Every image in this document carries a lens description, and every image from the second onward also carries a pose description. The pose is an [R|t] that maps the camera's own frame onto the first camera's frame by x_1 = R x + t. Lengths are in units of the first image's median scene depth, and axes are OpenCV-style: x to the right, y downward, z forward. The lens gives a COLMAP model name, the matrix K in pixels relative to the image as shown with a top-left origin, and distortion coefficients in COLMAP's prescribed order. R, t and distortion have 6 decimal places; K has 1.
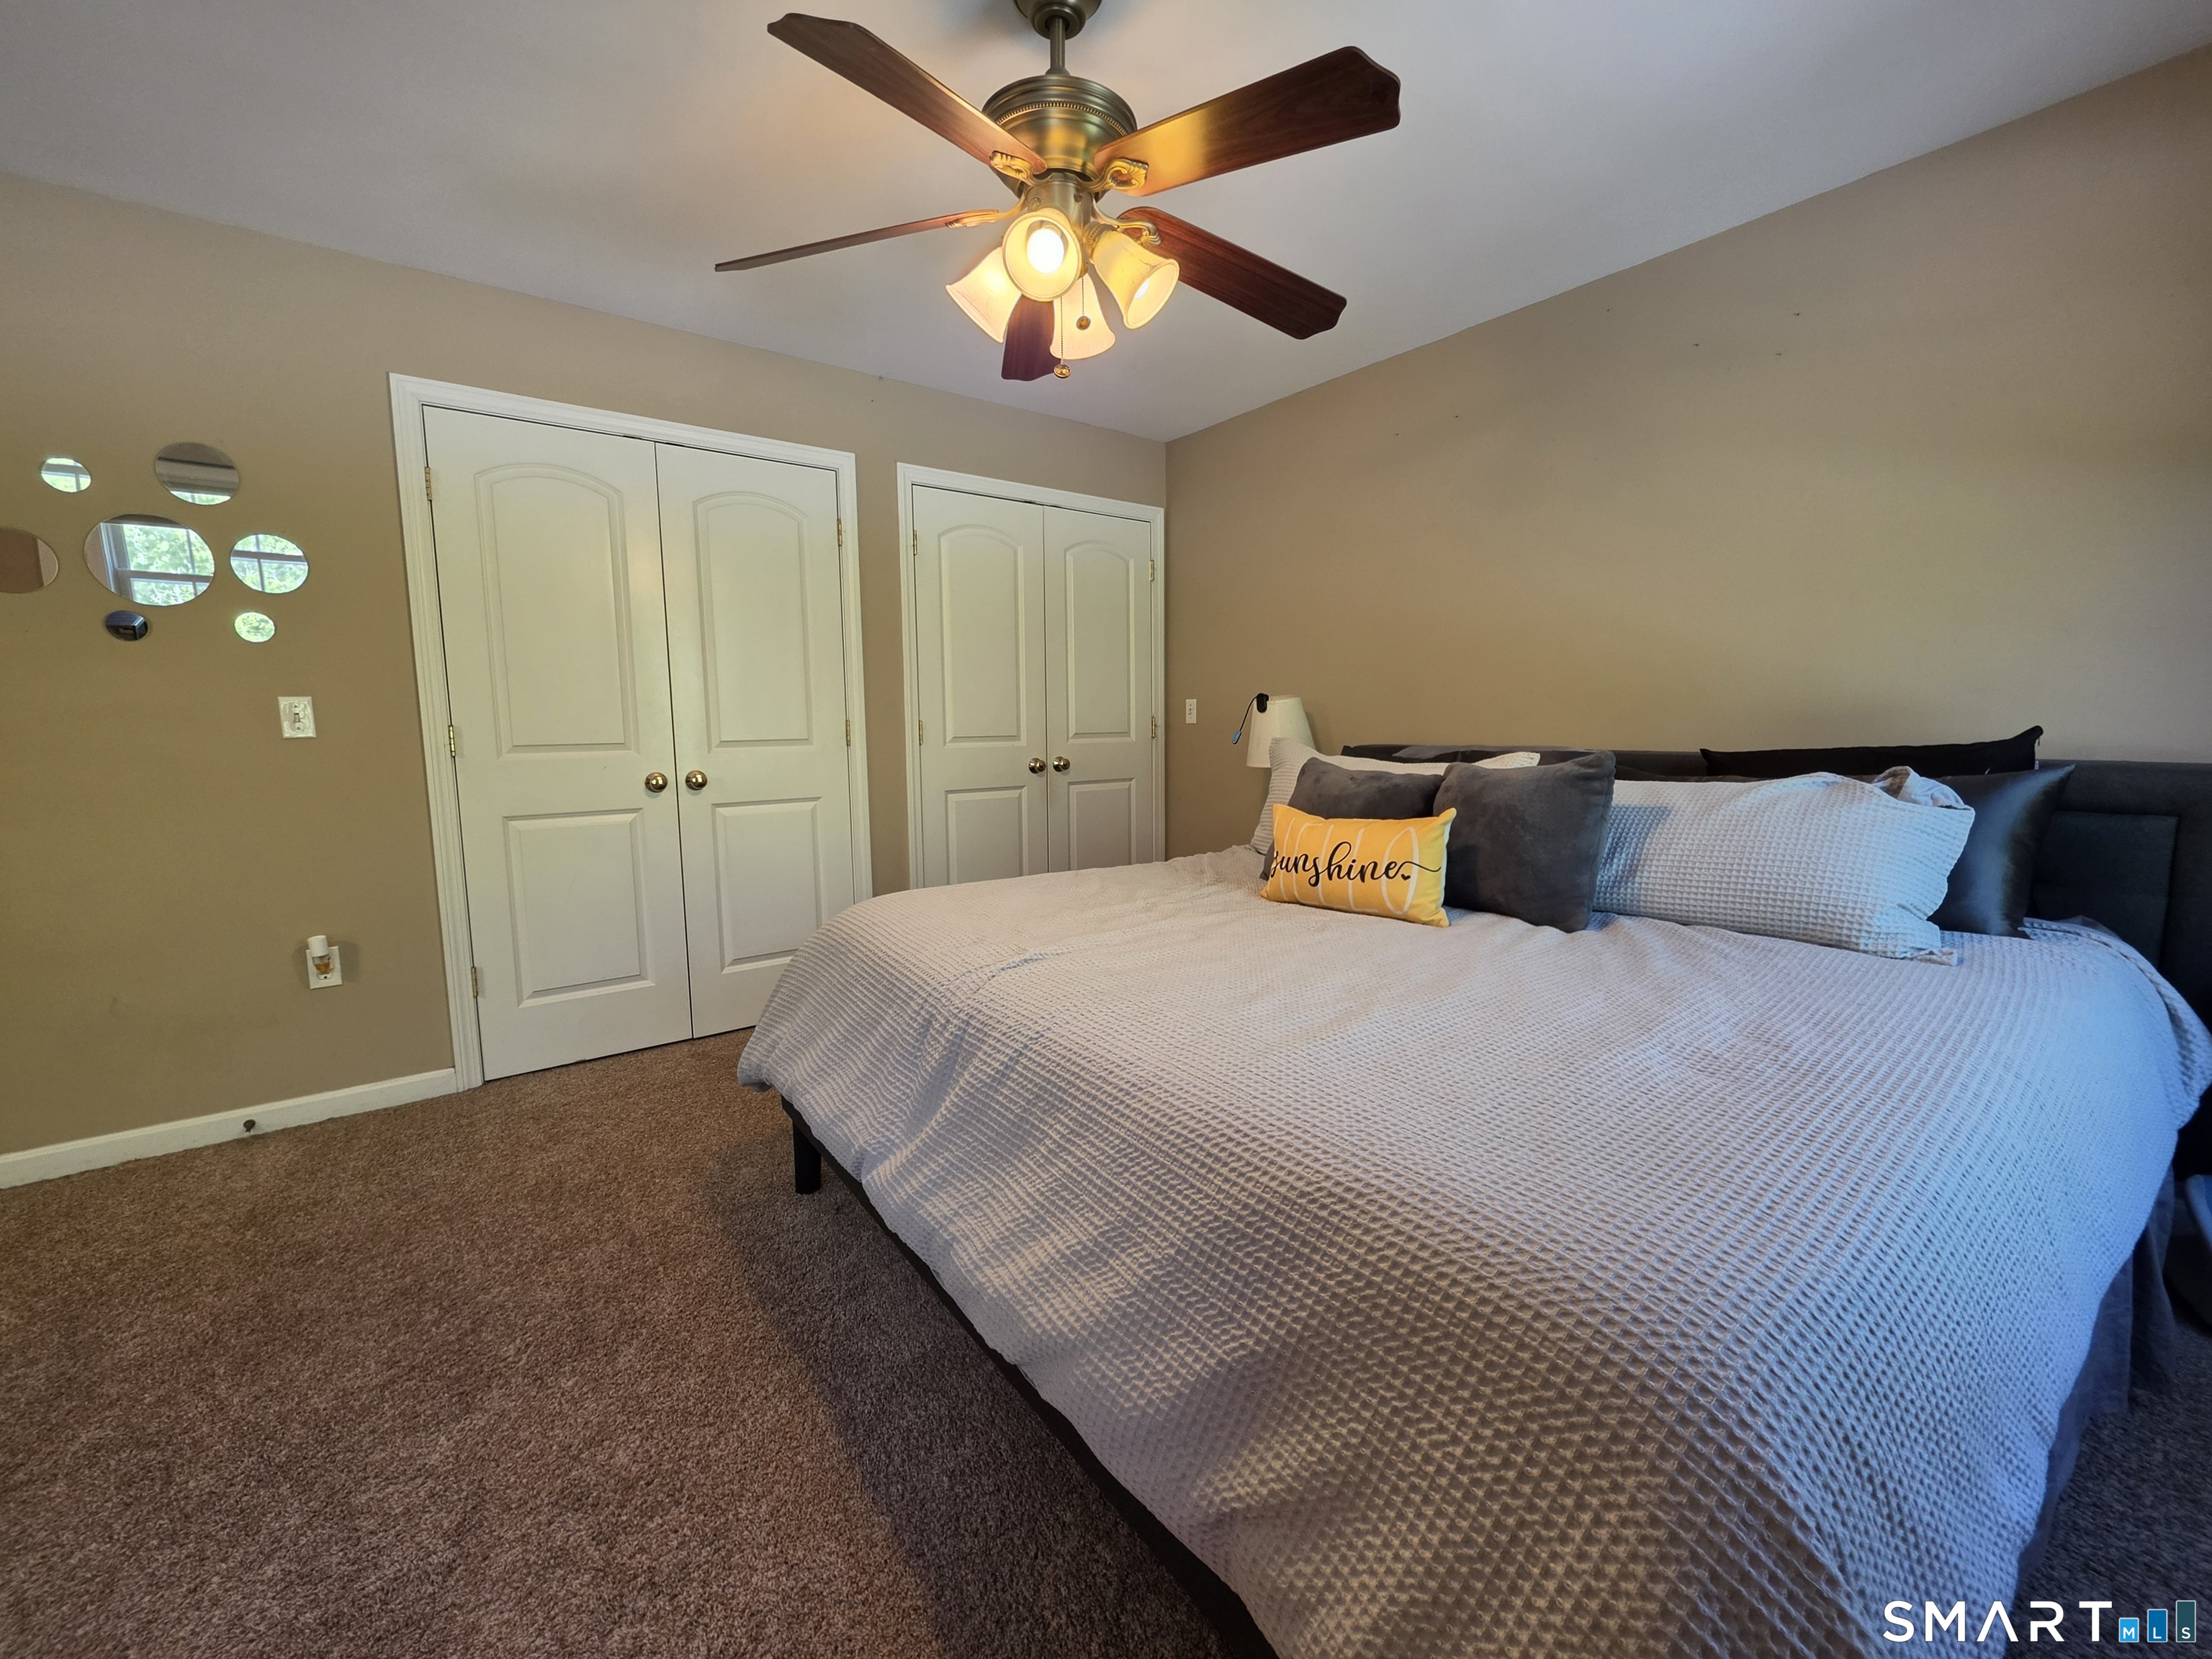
lens RADIAL K [[880.8, 0, 1109.5], [0, 880.8, 818.1], [0, 0, 1]] dist [0.011516, 0.000071]
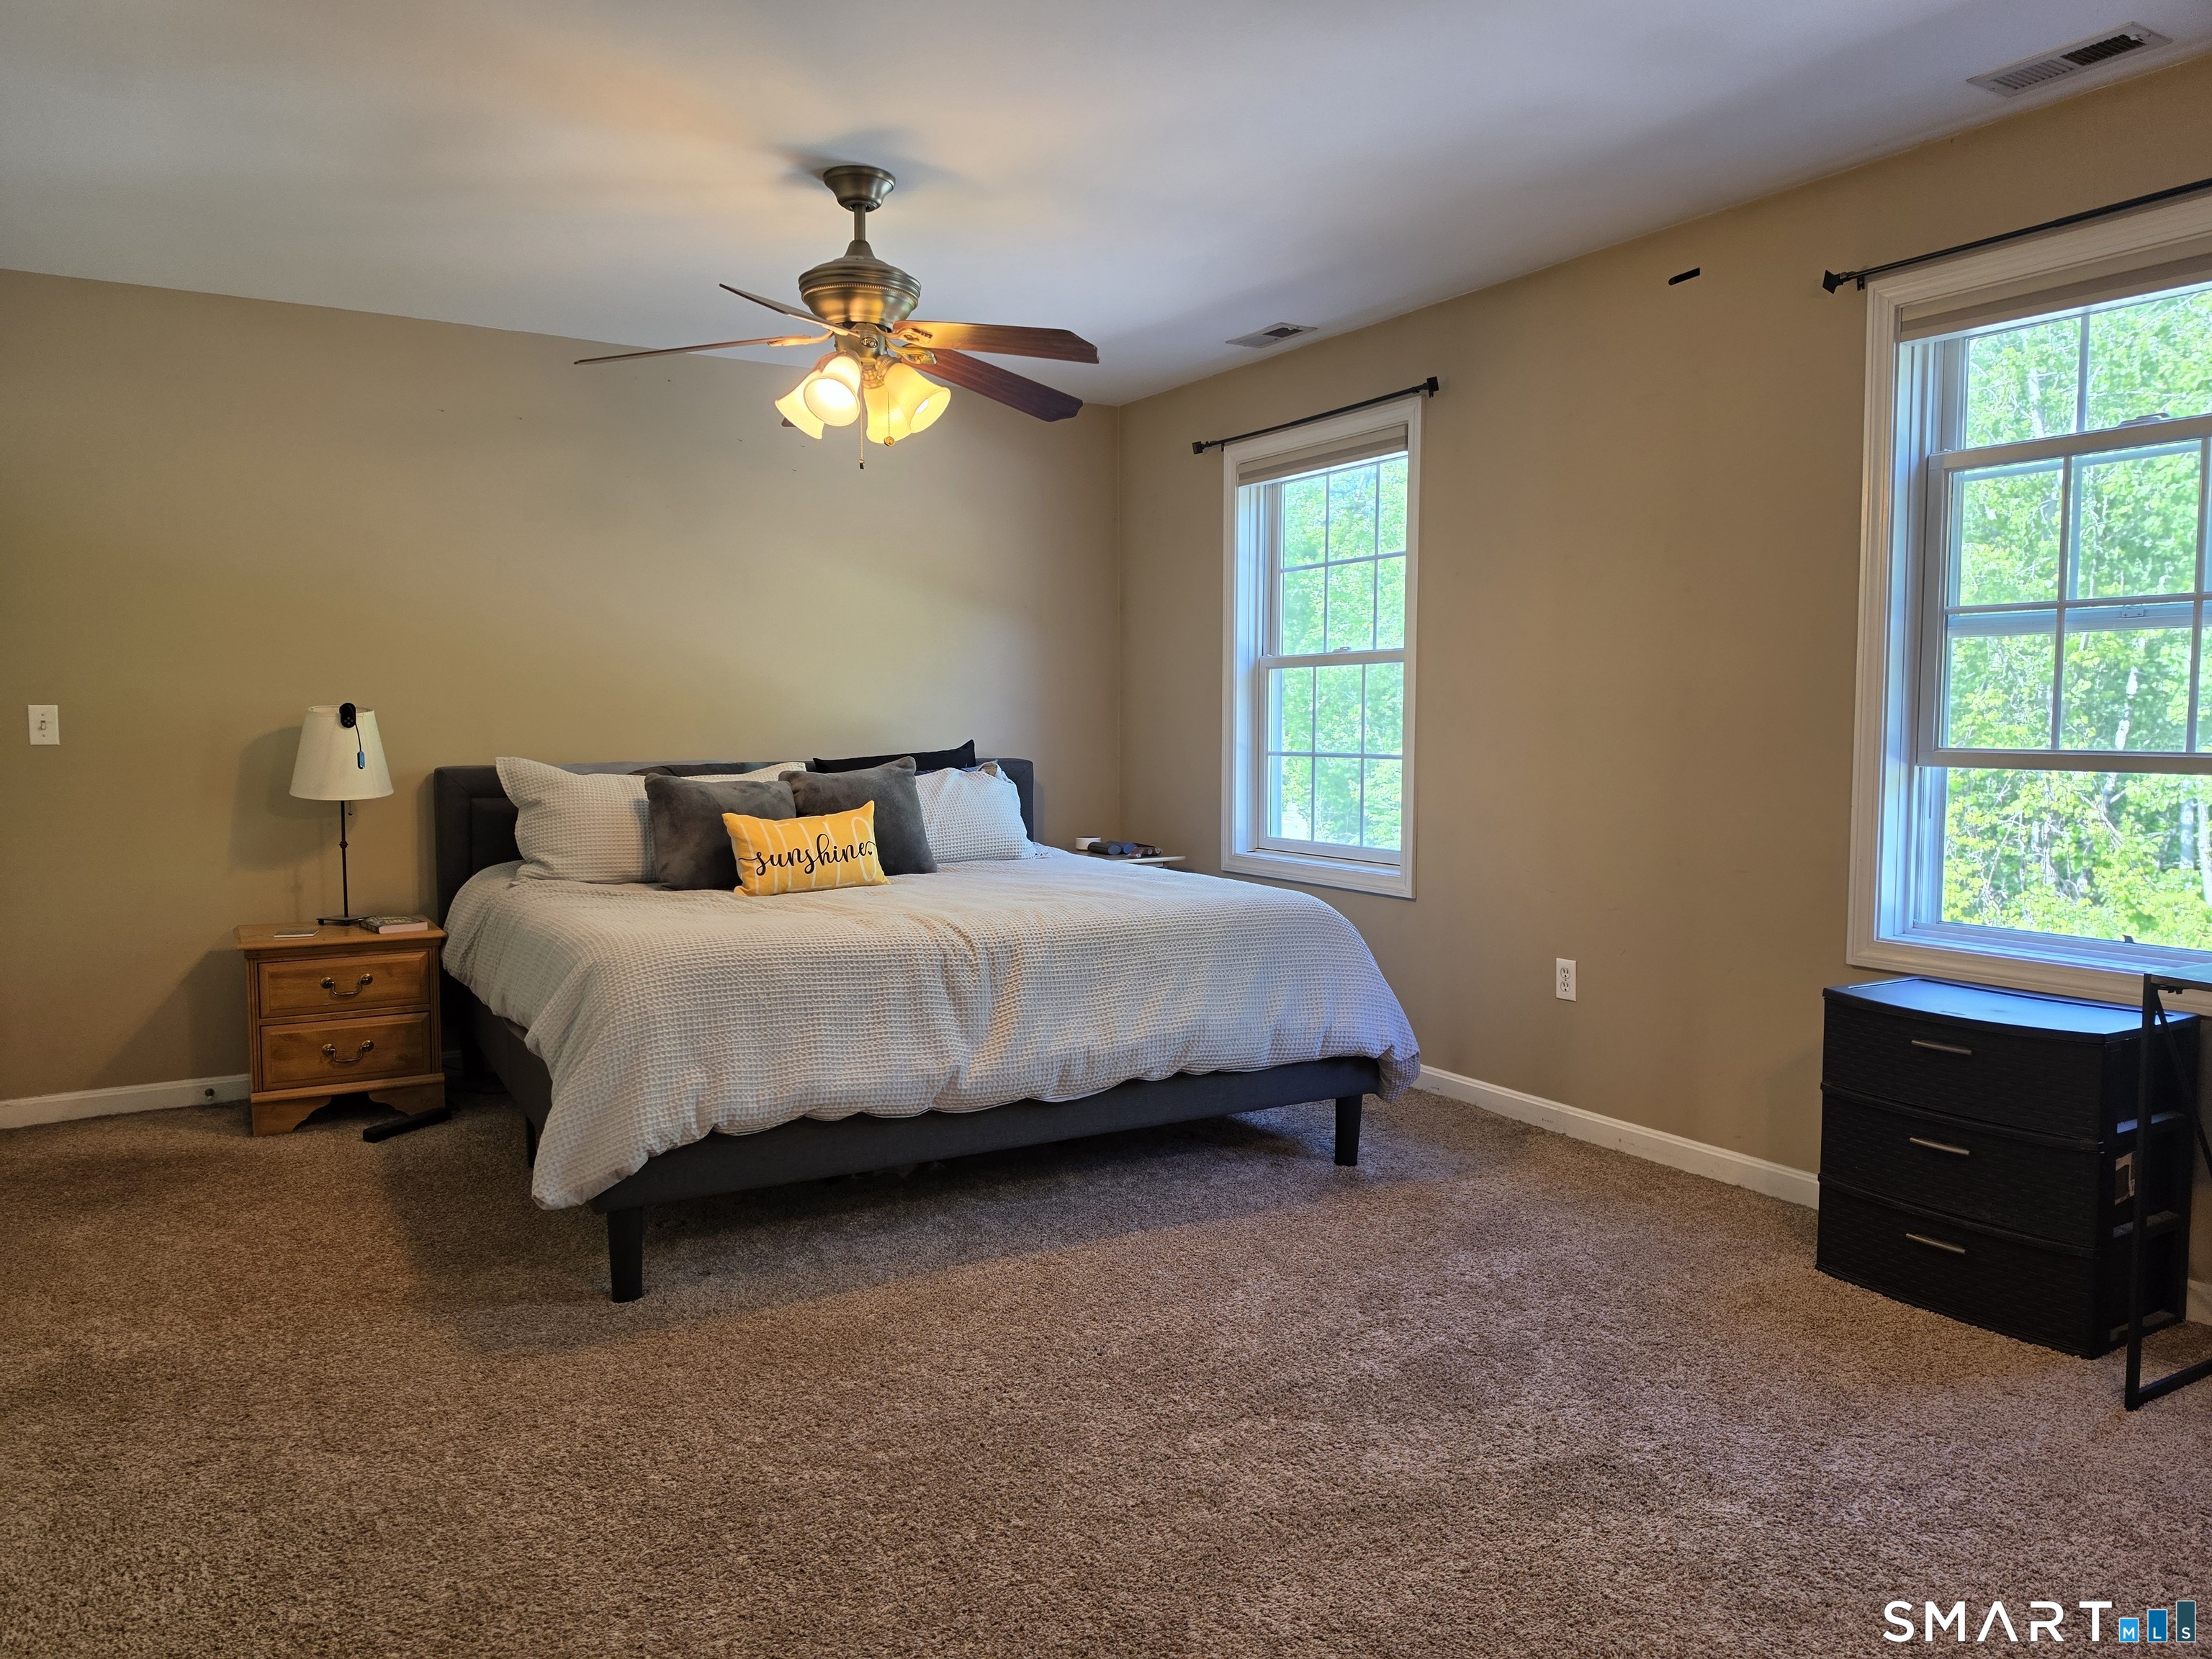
lens RADIAL K [[1515.2, 0, 1106.0], [0, 1515.2, 829.5], [0, 0, 1]] dist [0.084183, -0.079668]
pose [[0.105322, -0.058796, 0.992698, -1.779409], [0.115672, 0.992199, 0.046494, -0.031847], [-0.987688, 0.109930, 0.111302, 0.359137]]
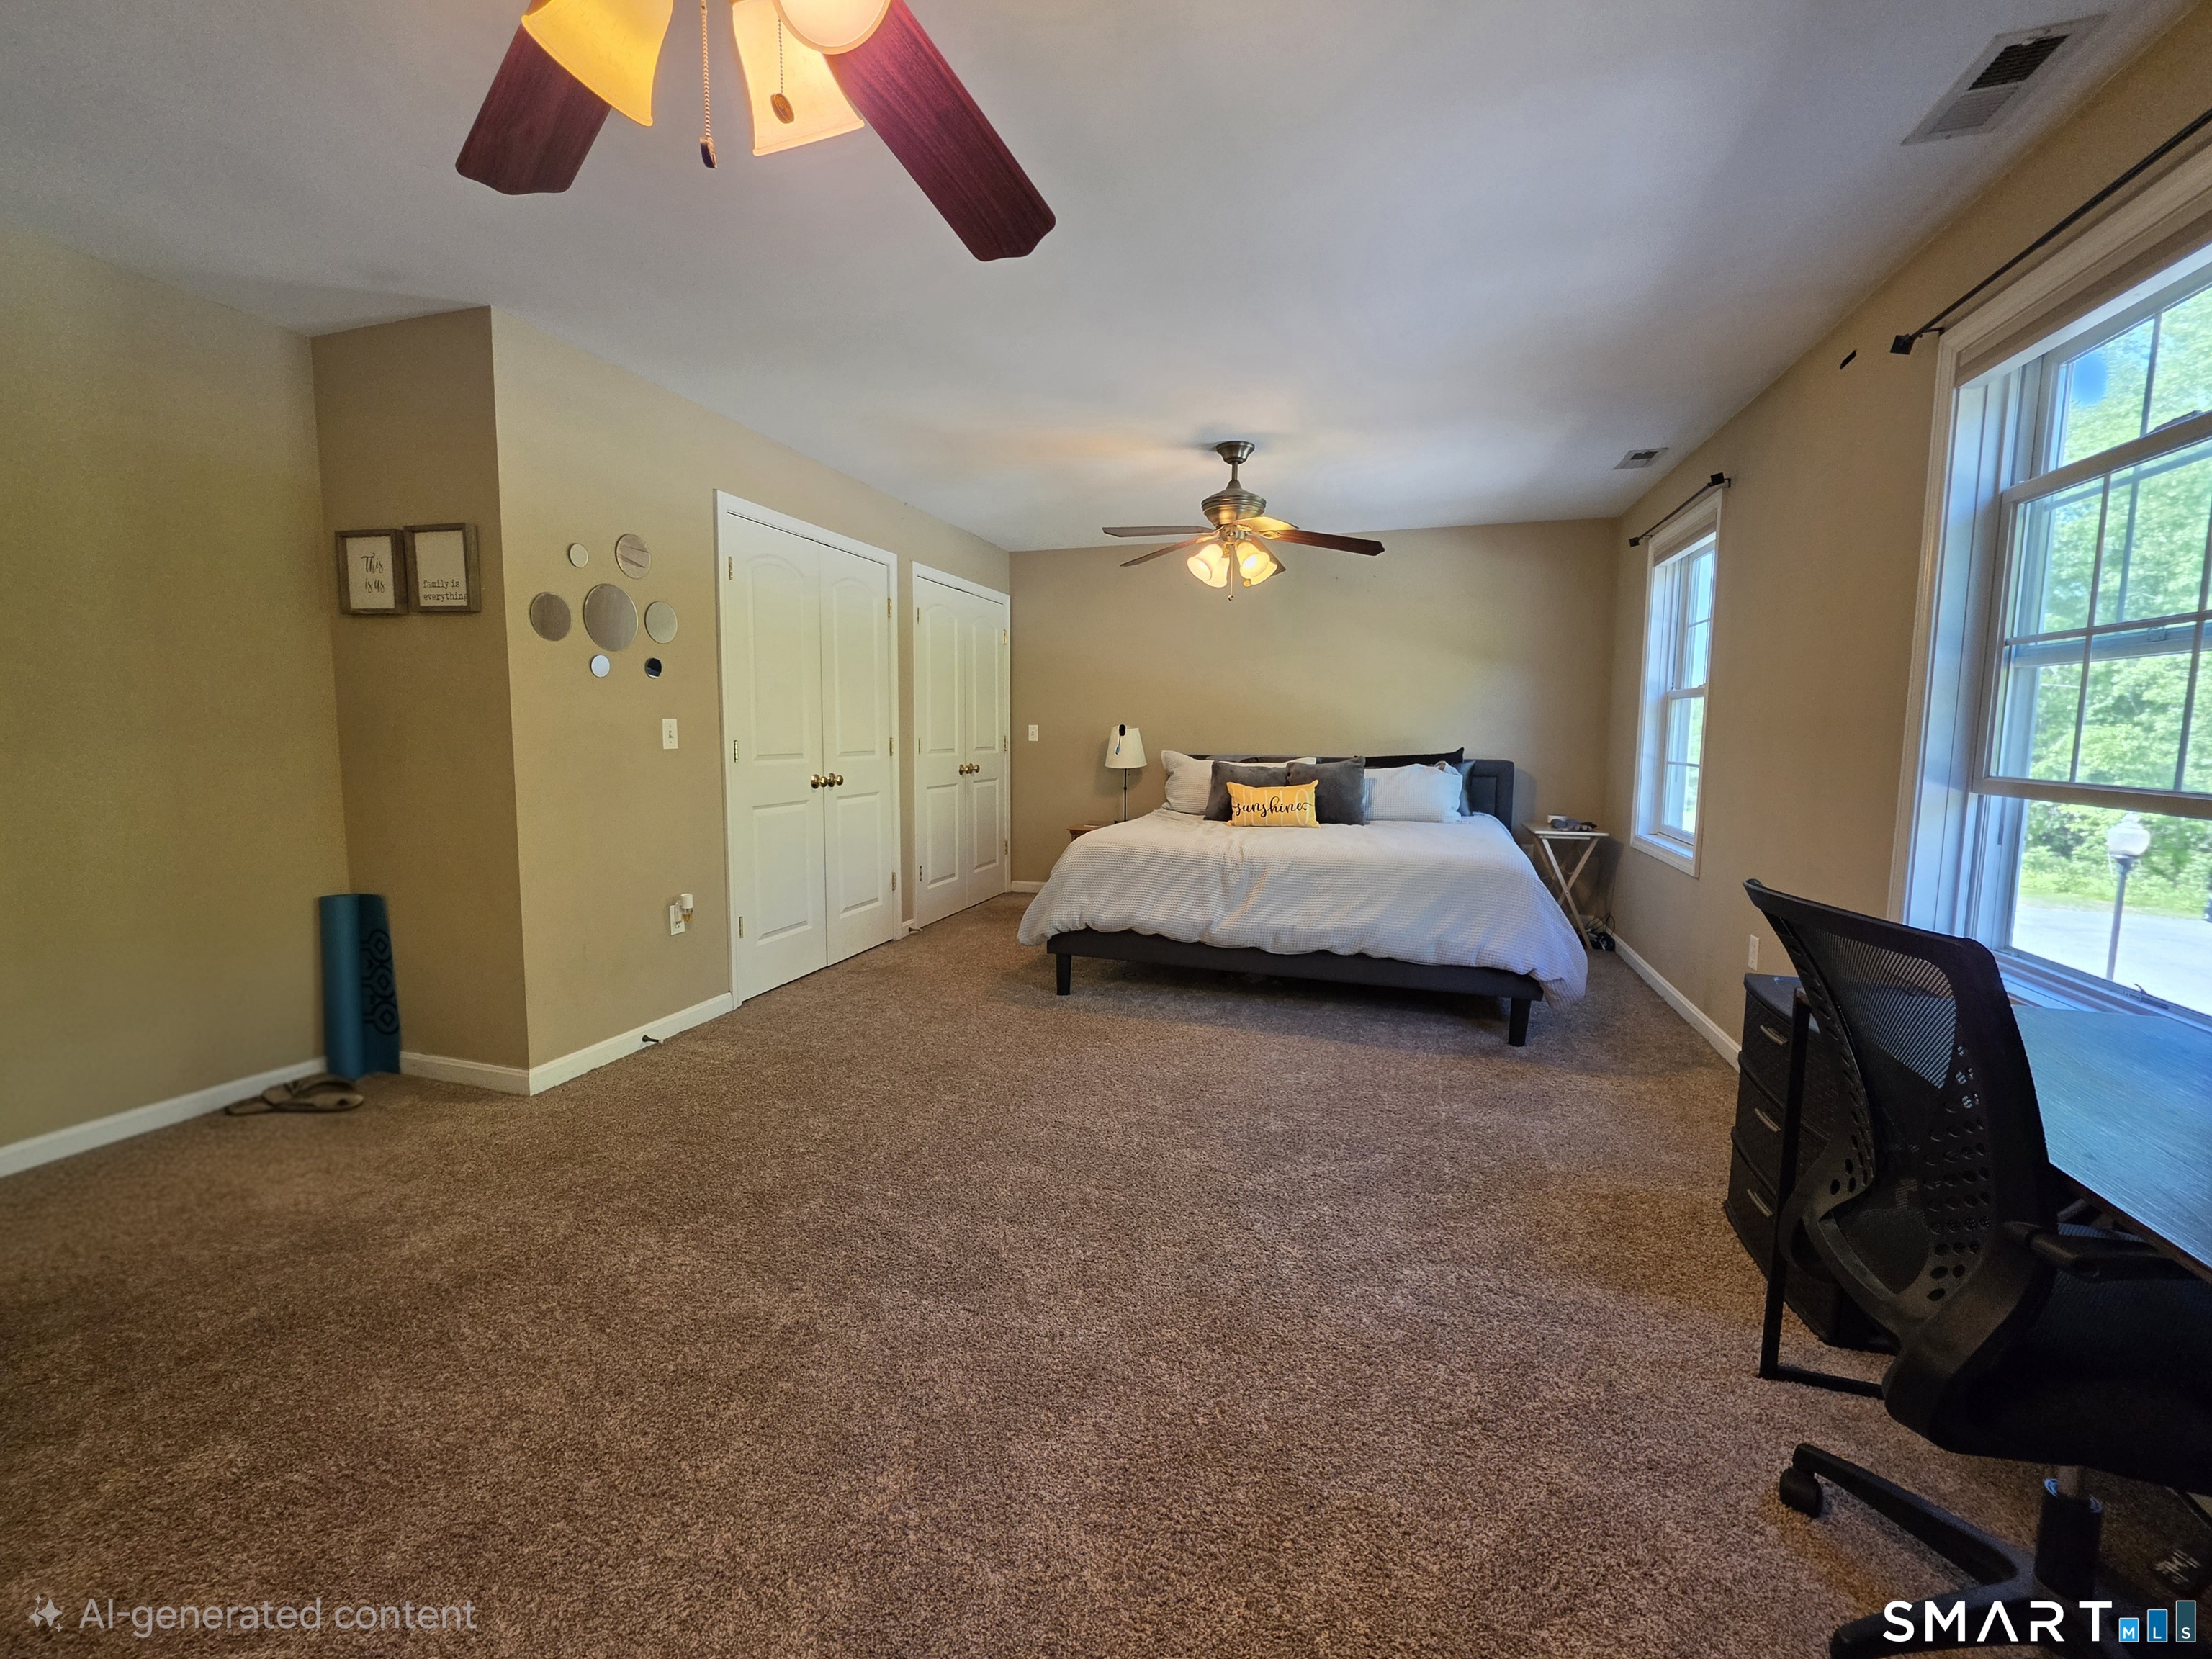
lens RADIAL K [[880.8, 0, 1109.5], [0, 880.8, 818.1], [0, 0, 1]] dist [0.011516, 0.000071]
pose [[0.808125, -0.041654, 0.587536, -1.396082], [0.050696, 0.998714, 0.001075, 0.057596], [-0.586825, 0.028917, 0.809198, -0.581575]]
